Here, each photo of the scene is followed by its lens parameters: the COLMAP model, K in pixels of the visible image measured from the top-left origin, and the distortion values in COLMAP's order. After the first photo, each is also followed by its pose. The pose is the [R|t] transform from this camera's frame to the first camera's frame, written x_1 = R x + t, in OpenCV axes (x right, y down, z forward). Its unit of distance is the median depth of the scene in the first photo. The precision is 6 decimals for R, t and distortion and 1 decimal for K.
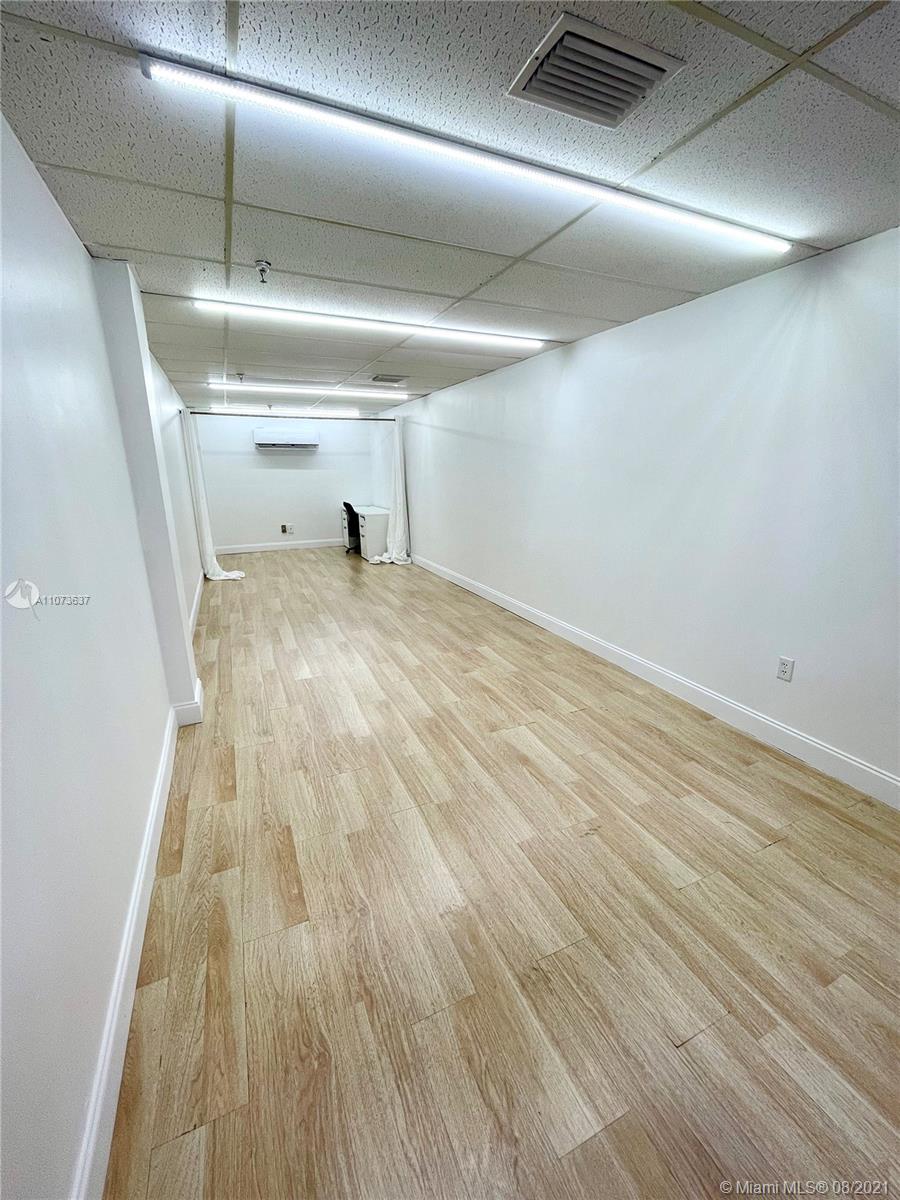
lens RADIAL K [[483.2, 0, 450.9], [0, 483.2, 603.3], [0, 0, 1]] dist [-0.000296, -0.000028]
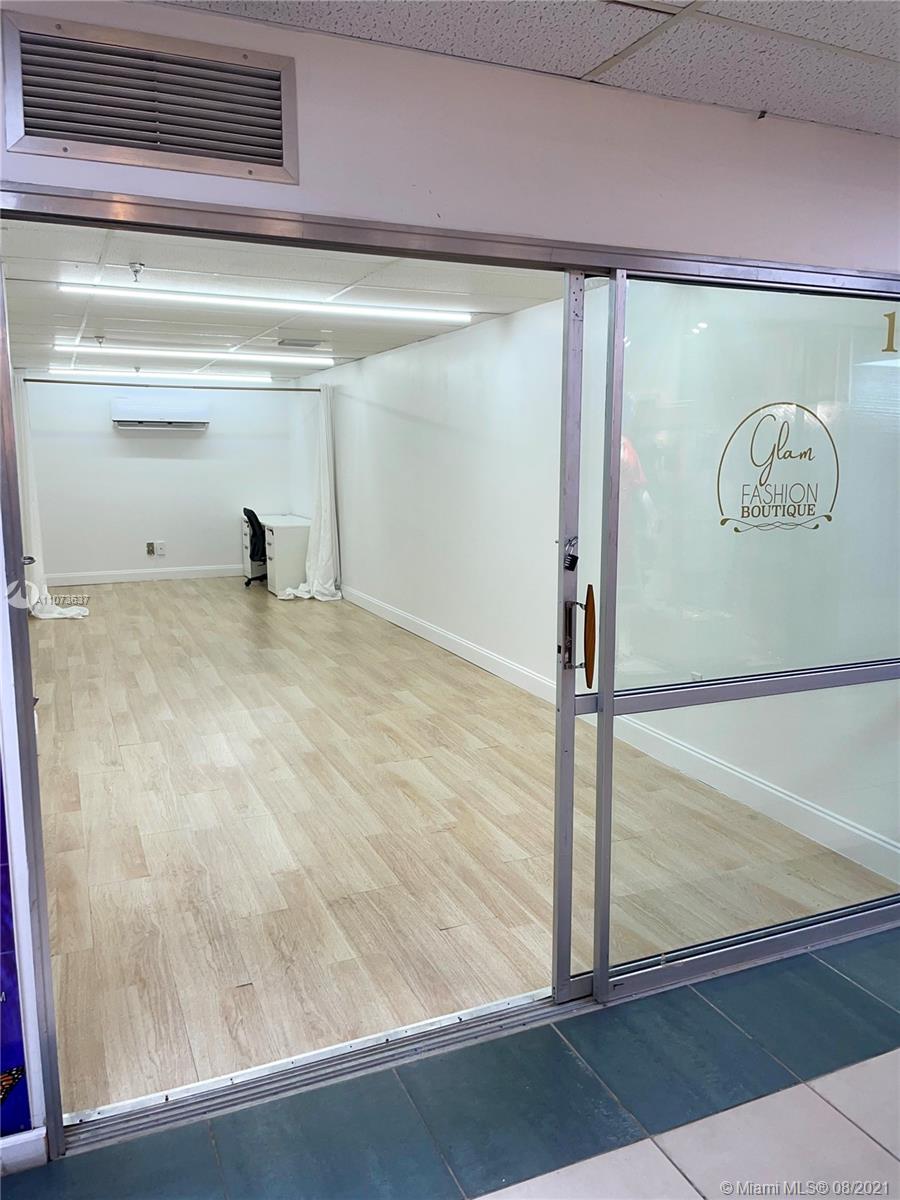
lens RADIAL K [[912.6, 0, 452.4], [0, 912.6, 590.4], [0, 0, 1]] dist [0.059646, -0.019461]
pose [[0.999879, 0.005622, -0.014496, 0.223184], [-0.007365, 0.992358, -0.123168, 0.147178], [0.013692, 0.123260, 0.992280, -0.609090]]
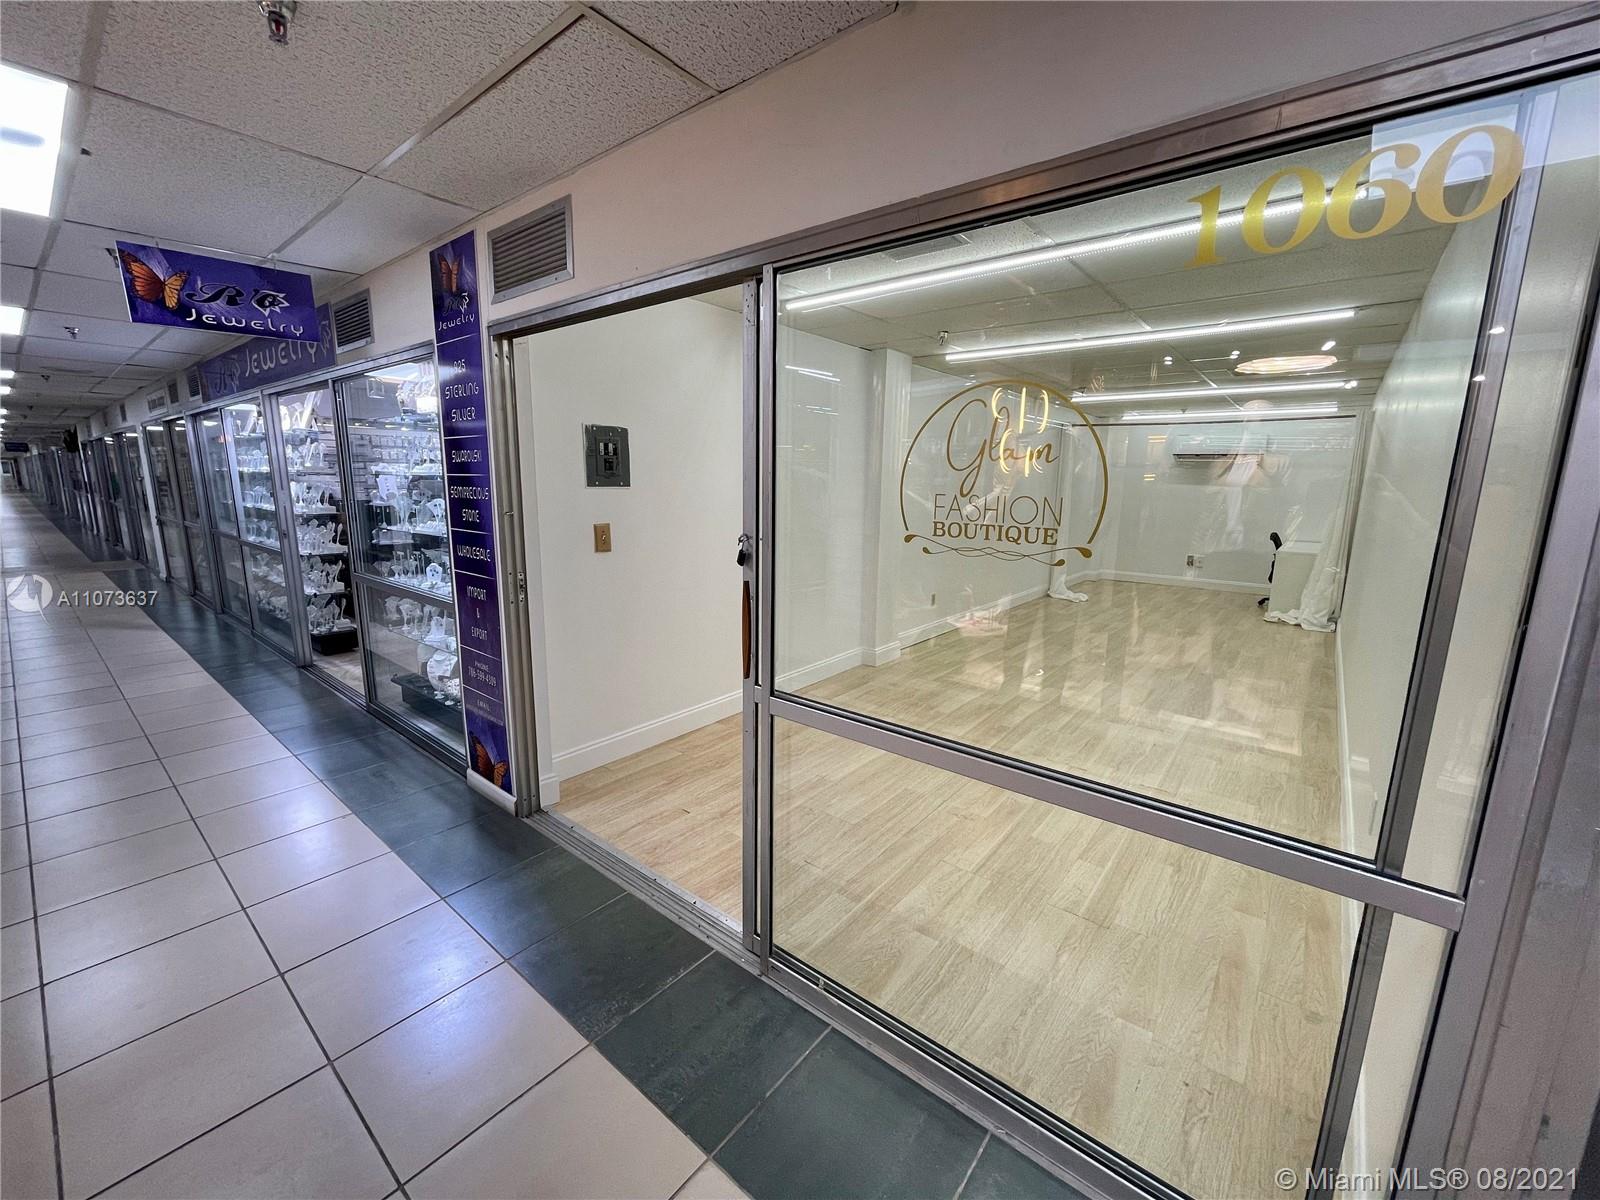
lens RADIAL K [[644.2, 0, 800.6], [0, 644.2, 600.3], [0, 0, 1]] dist [-0.000296, -0.000028]
pose [[0.445740, 0.174990, -0.877892, 0.876250], [-0.256218, 0.964617, 0.062185, 0.010197], [0.857711, 0.197214, 0.474804, -0.048445]]
